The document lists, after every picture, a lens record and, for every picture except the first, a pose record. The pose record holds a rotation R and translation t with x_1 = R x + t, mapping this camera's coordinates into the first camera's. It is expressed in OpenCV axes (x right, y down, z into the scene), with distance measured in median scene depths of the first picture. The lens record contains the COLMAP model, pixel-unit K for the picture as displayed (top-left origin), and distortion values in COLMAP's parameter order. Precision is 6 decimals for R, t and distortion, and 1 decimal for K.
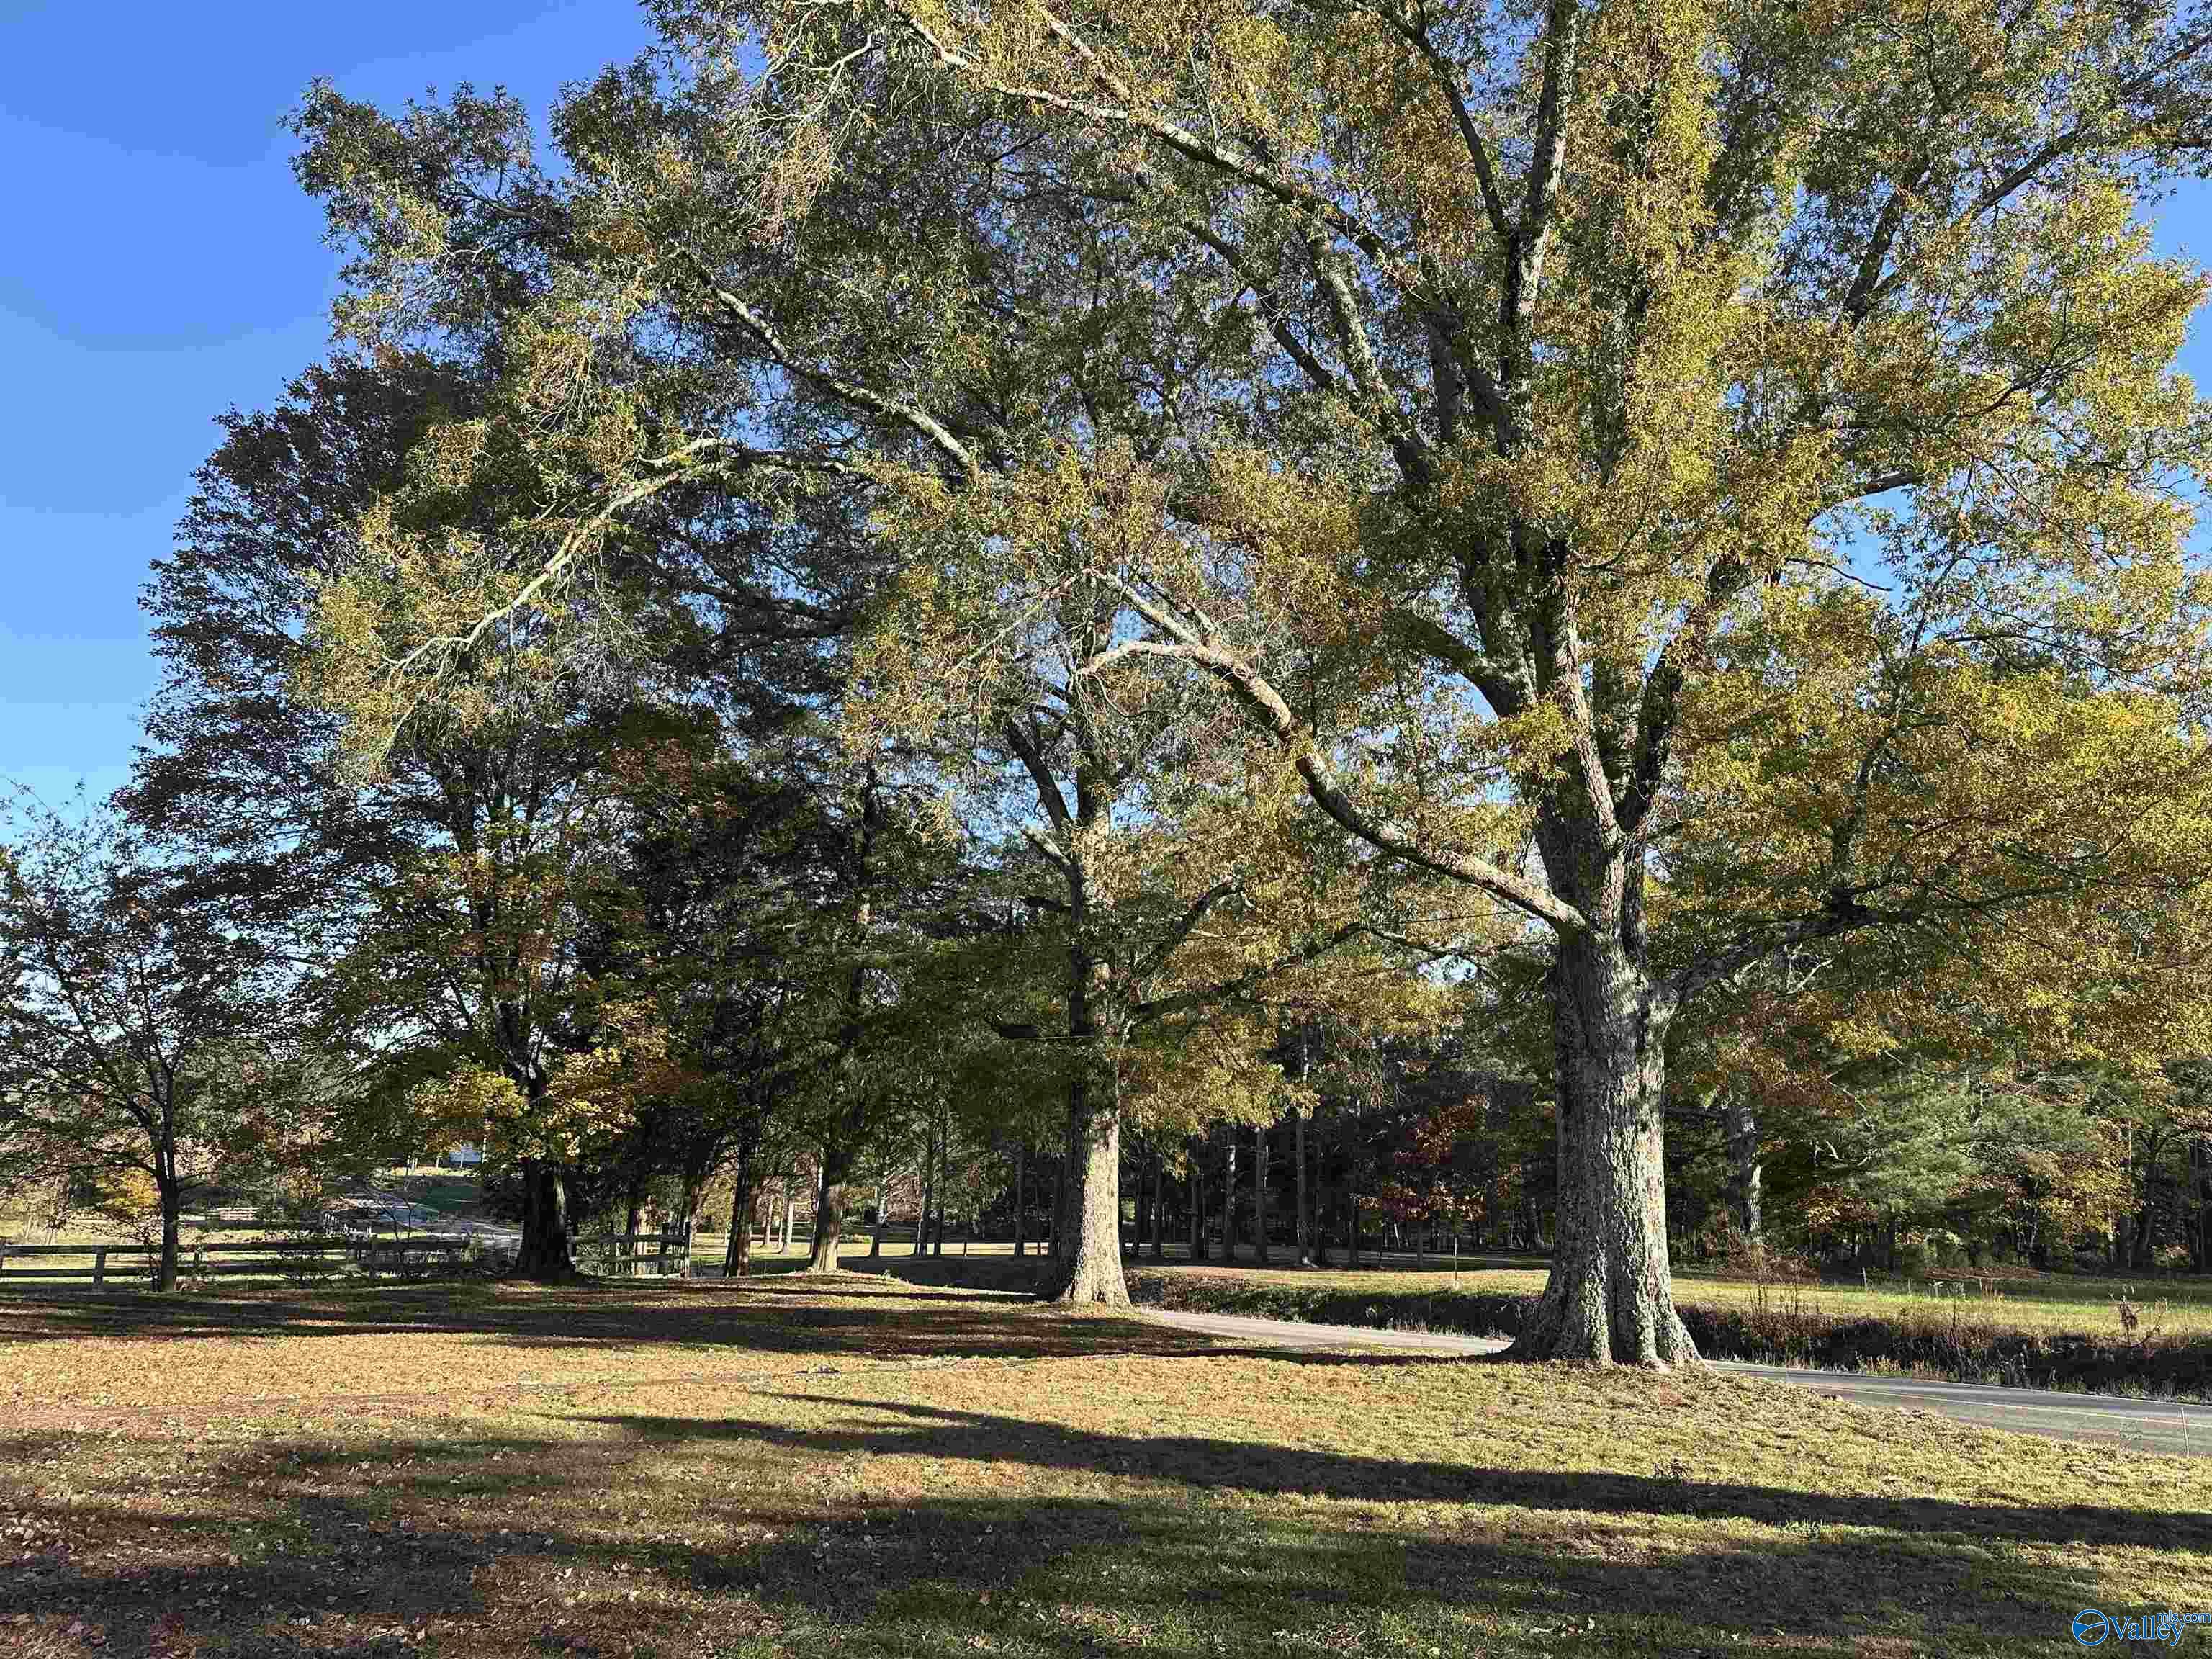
lens RADIAL K [[1539.3, 0, 1116.7], [0, 1539.3, 837.0], [0, 0, 1]] dist [0.003269, -0.005588]
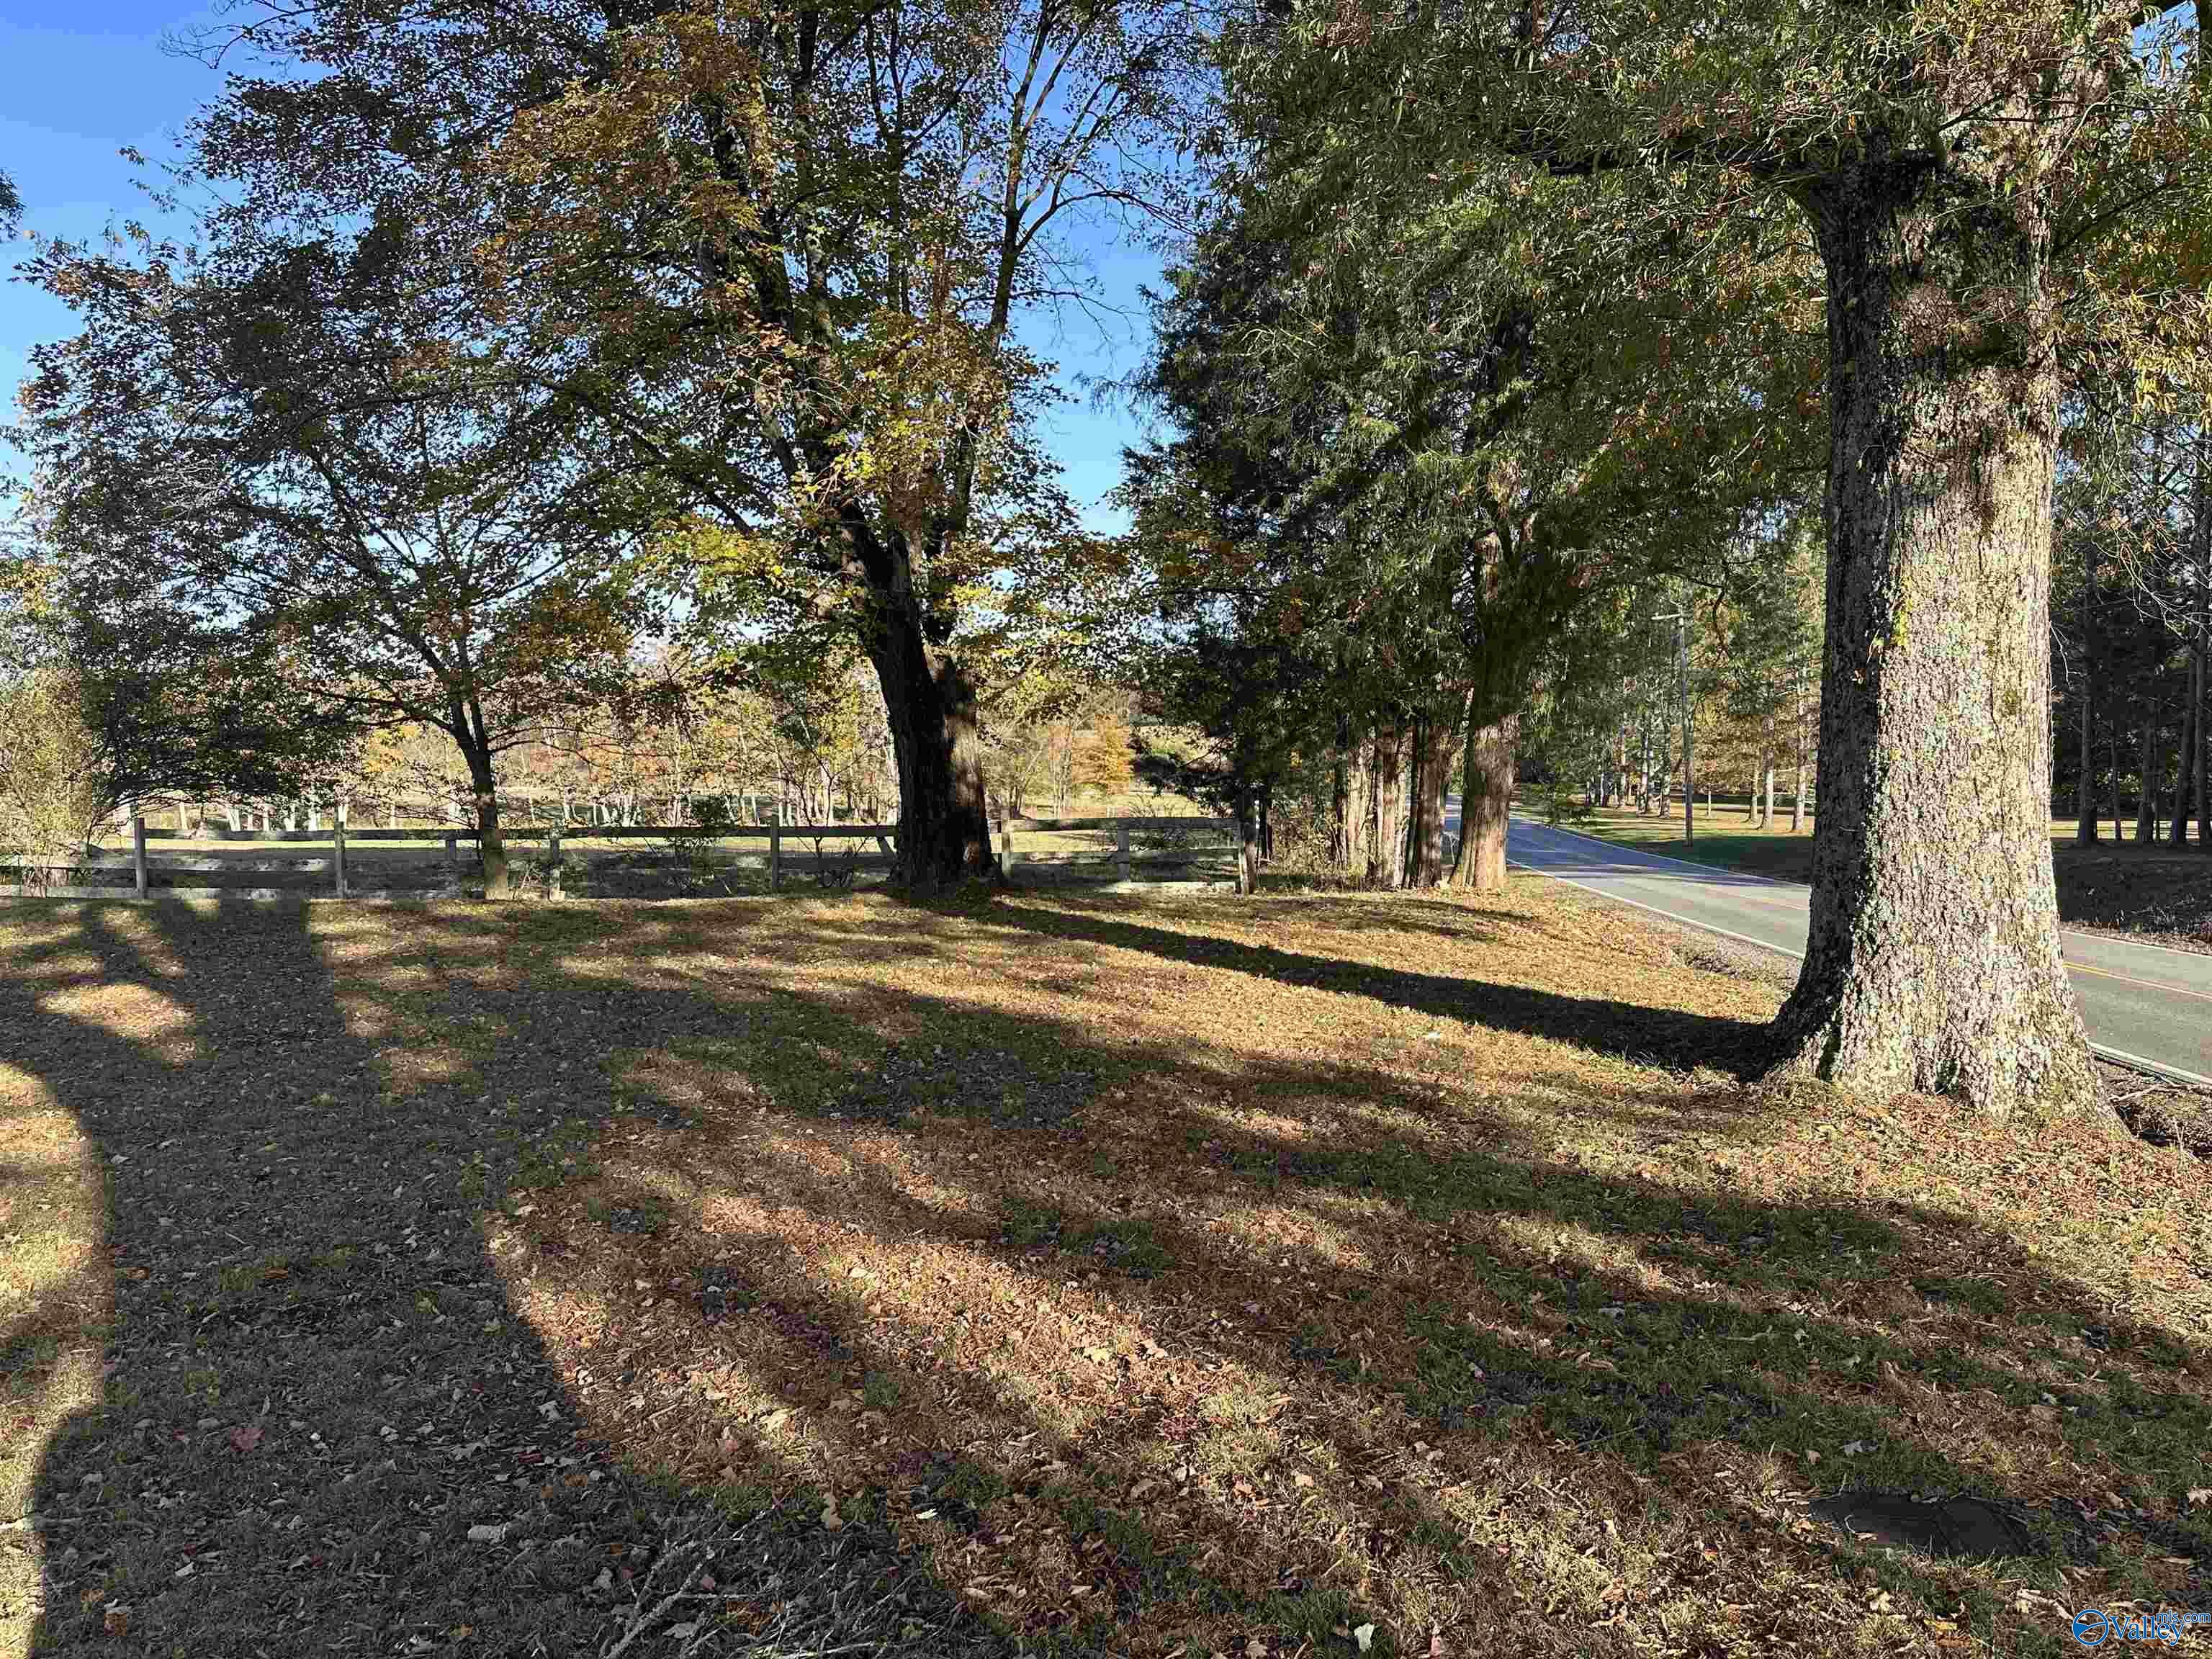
lens RADIAL K [[1539.3, 0, 1100.3], [0, 1539.3, 833.2], [0, 0, 1]] dist [0.003269, -0.005588]
pose [[0.787085, 0.017662, -0.616592, 0.036276], [0.149939, 0.964132, 0.219016, 0.172691], [0.598344, -0.264835, 0.756205, 0.704717]]
